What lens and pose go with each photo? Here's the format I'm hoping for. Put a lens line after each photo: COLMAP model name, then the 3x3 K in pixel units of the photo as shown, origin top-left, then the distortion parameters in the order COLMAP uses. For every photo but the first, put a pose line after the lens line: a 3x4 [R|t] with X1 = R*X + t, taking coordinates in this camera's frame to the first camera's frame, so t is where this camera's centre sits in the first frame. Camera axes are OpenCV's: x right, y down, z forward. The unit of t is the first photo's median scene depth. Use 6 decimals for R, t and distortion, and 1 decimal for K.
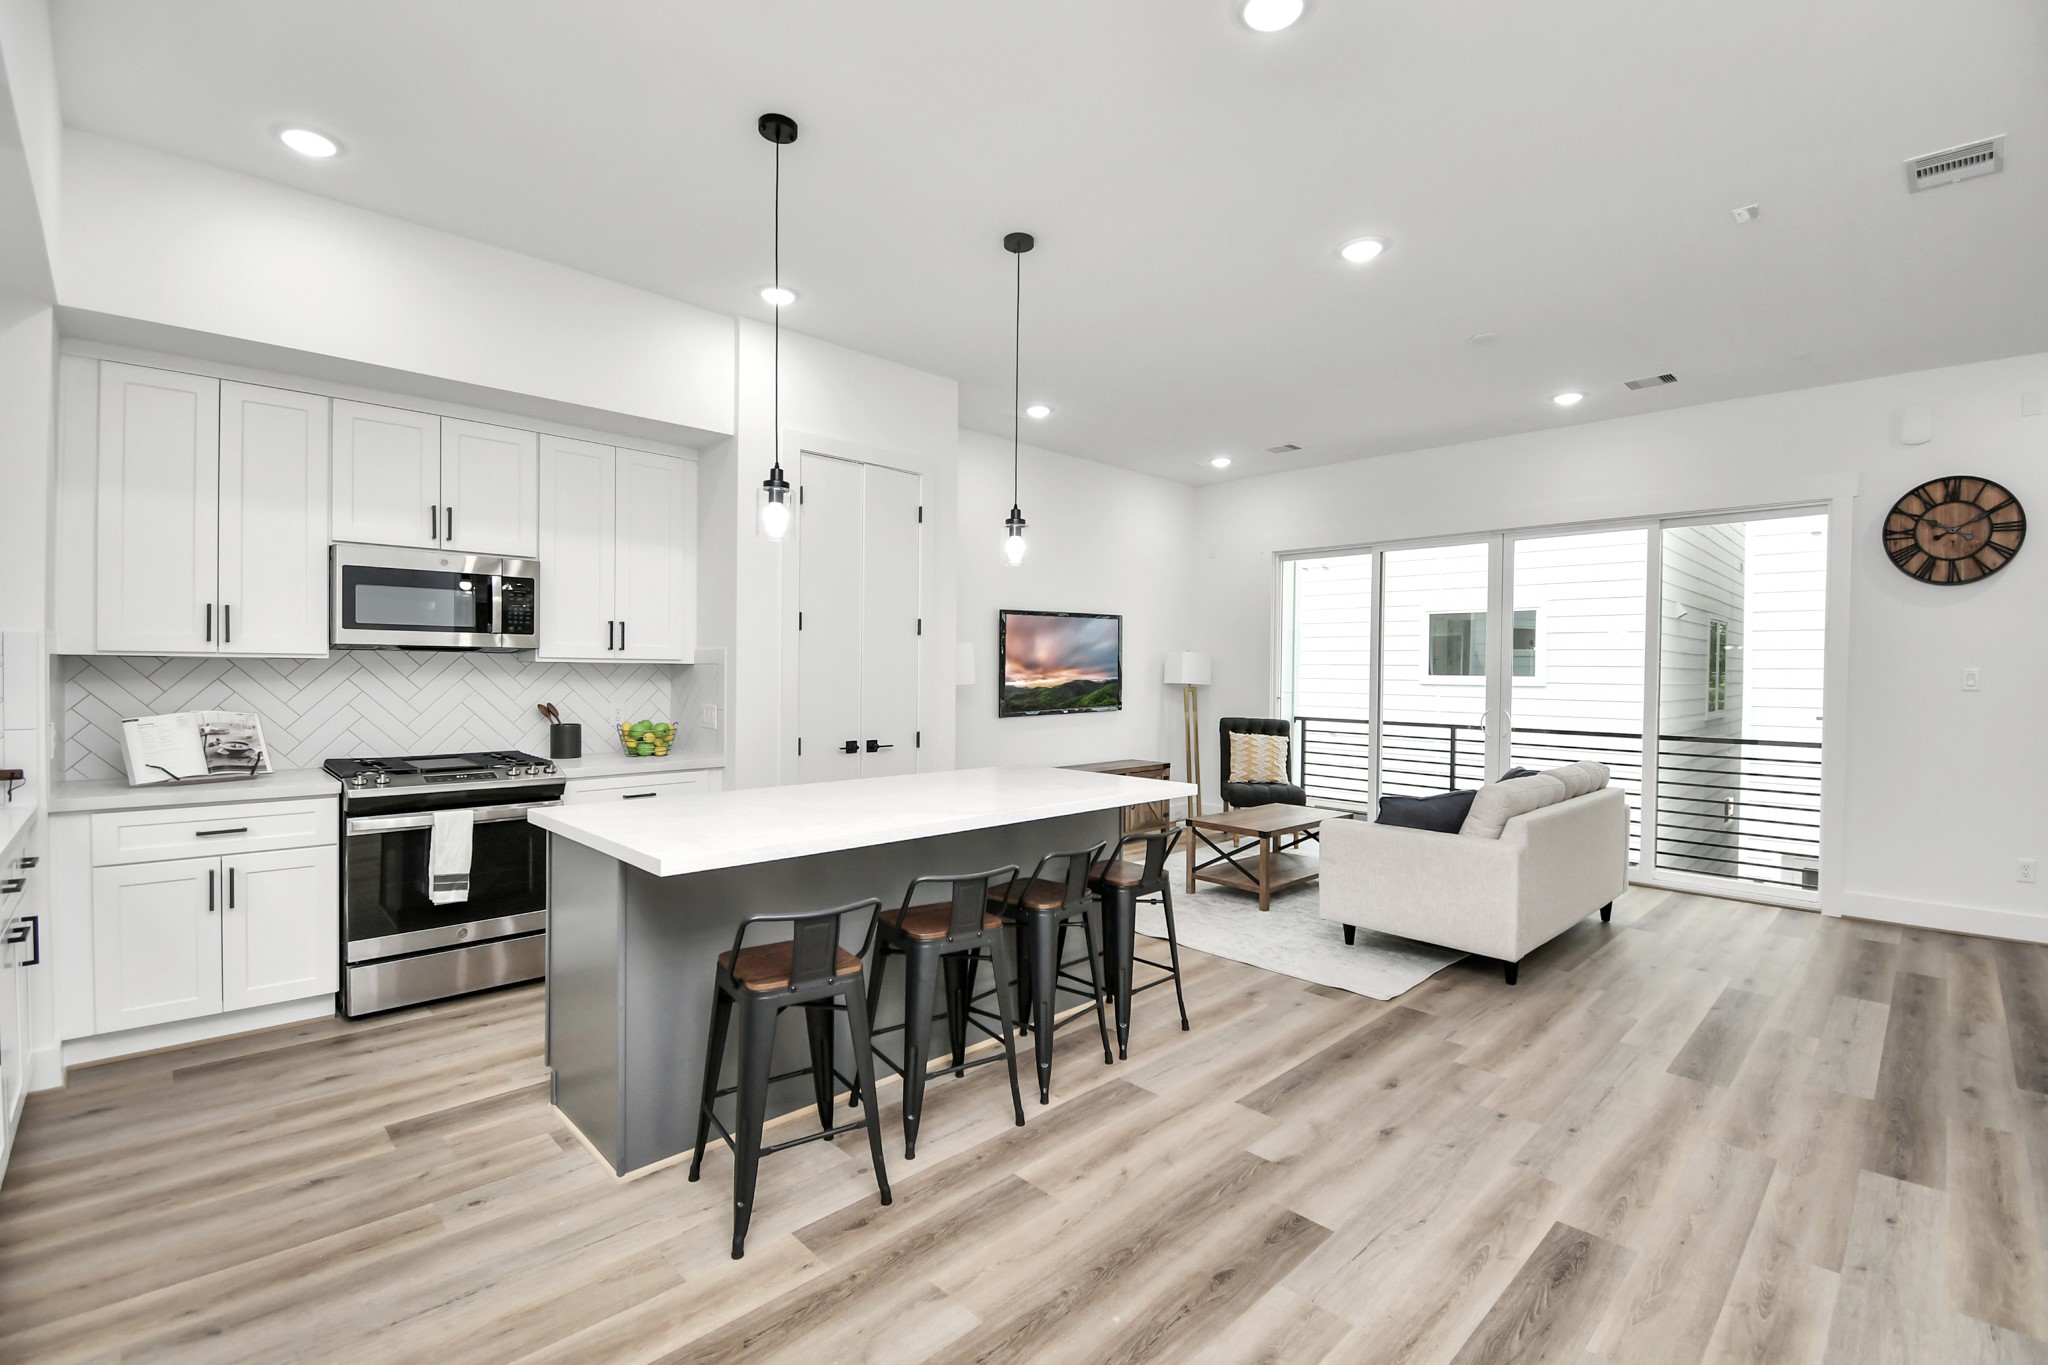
lens RADIAL K [[895.0, 0, 1031.7], [0, 895.0, 681.5], [0, 0, 1]] dist [0.016801, -0.022217]
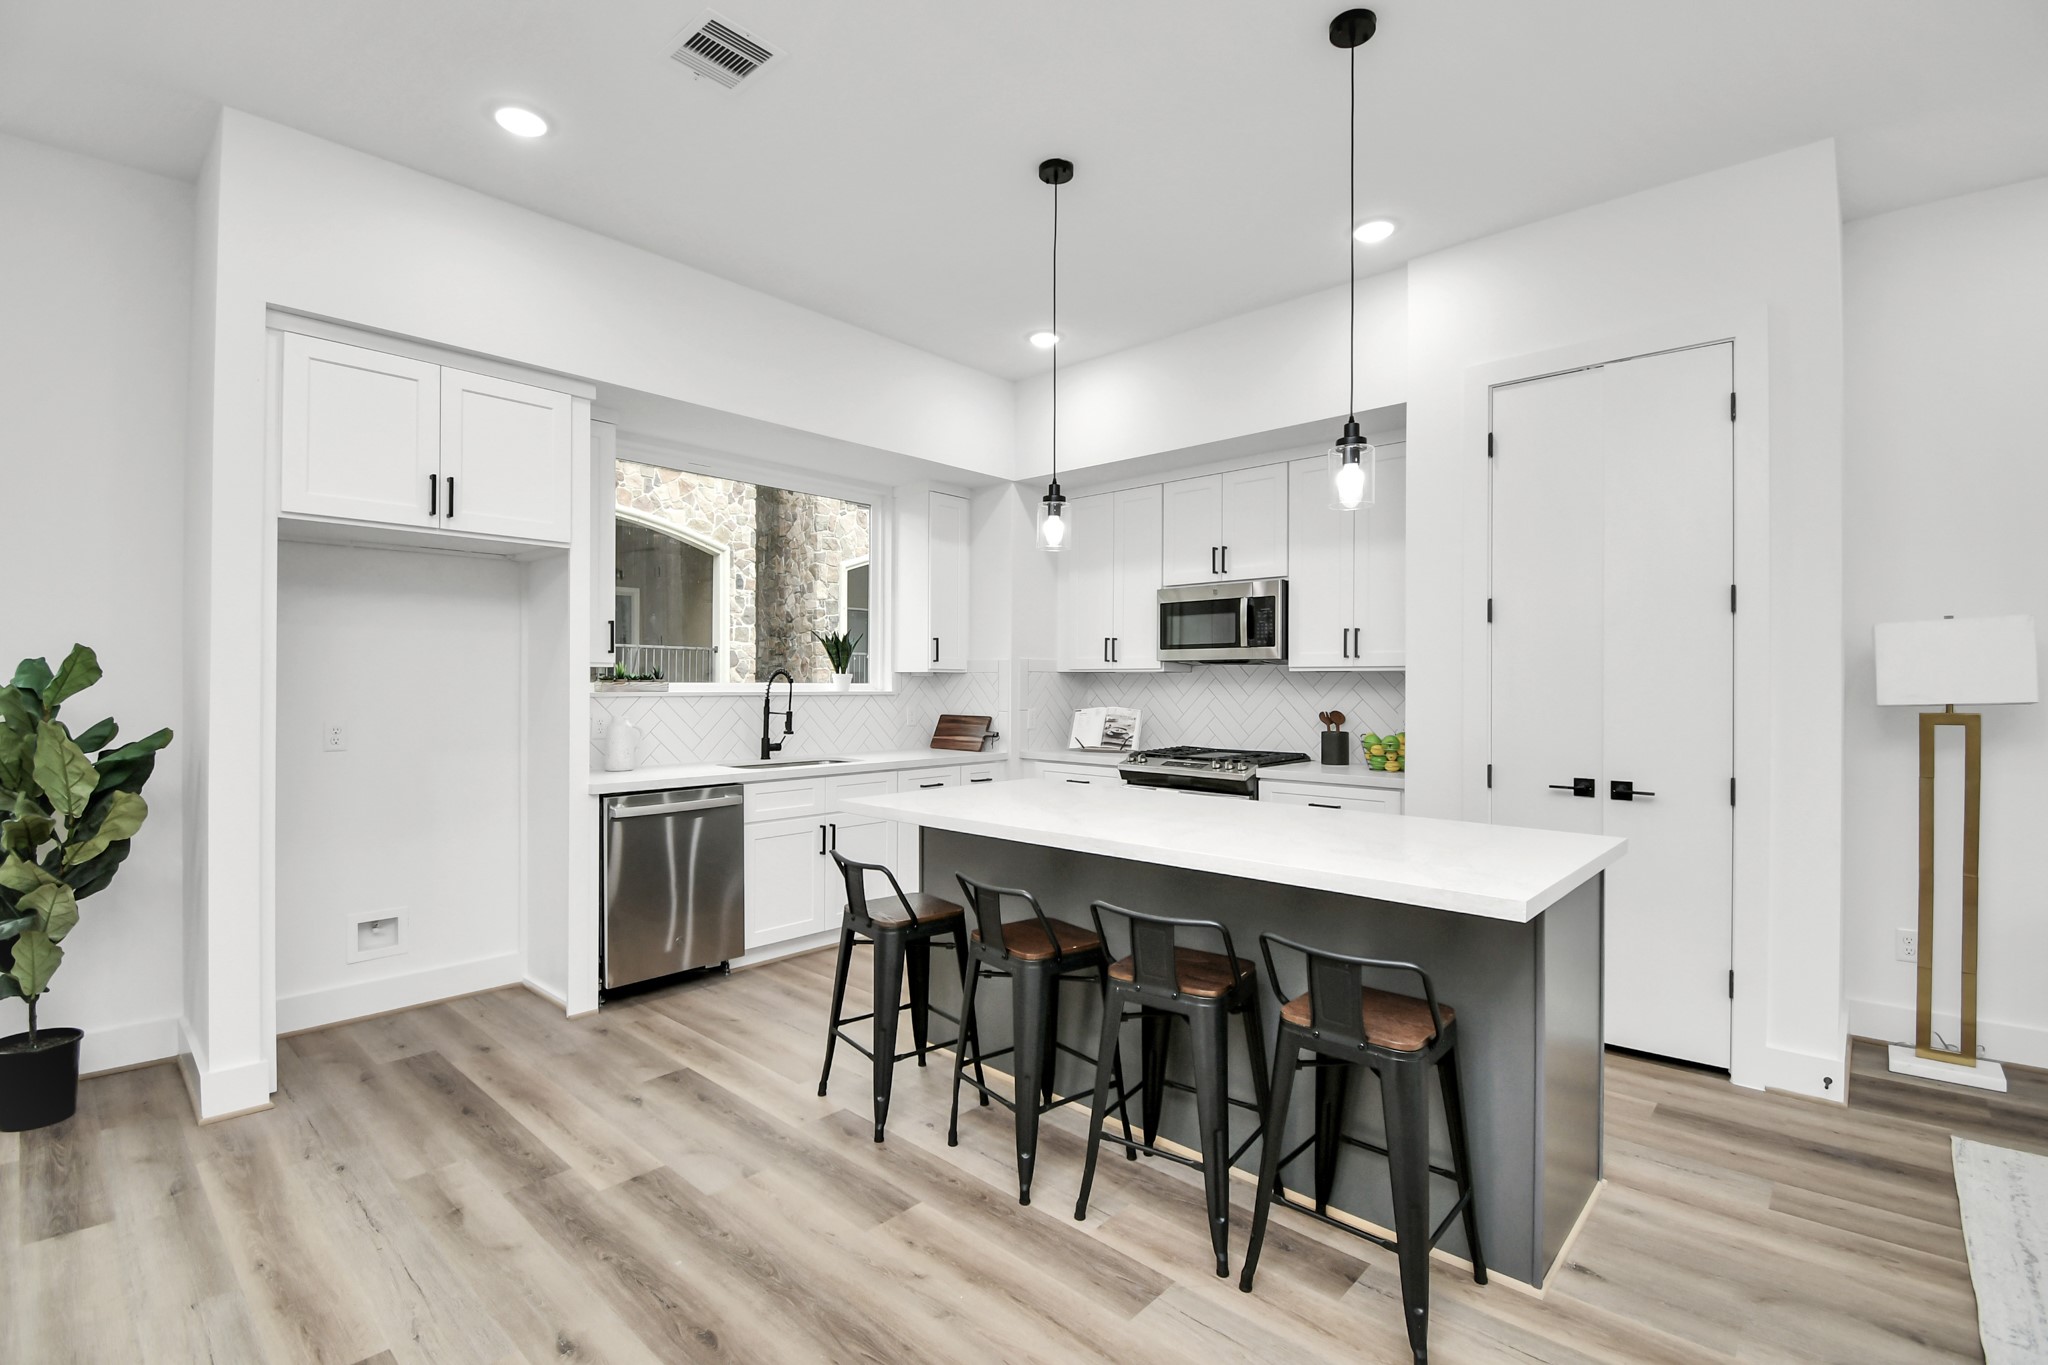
lens RADIAL K [[925.3, 0, 1007.7], [0, 925.3, 692.7], [0, 0, 1]] dist [0.021284, -0.024031]
pose [[0.045056, 0.005351, -0.998970, 0.547402], [-0.010584, 0.999932, 0.004879, 0.001824], [0.998928, 0.010353, 0.045110, 0.591390]]
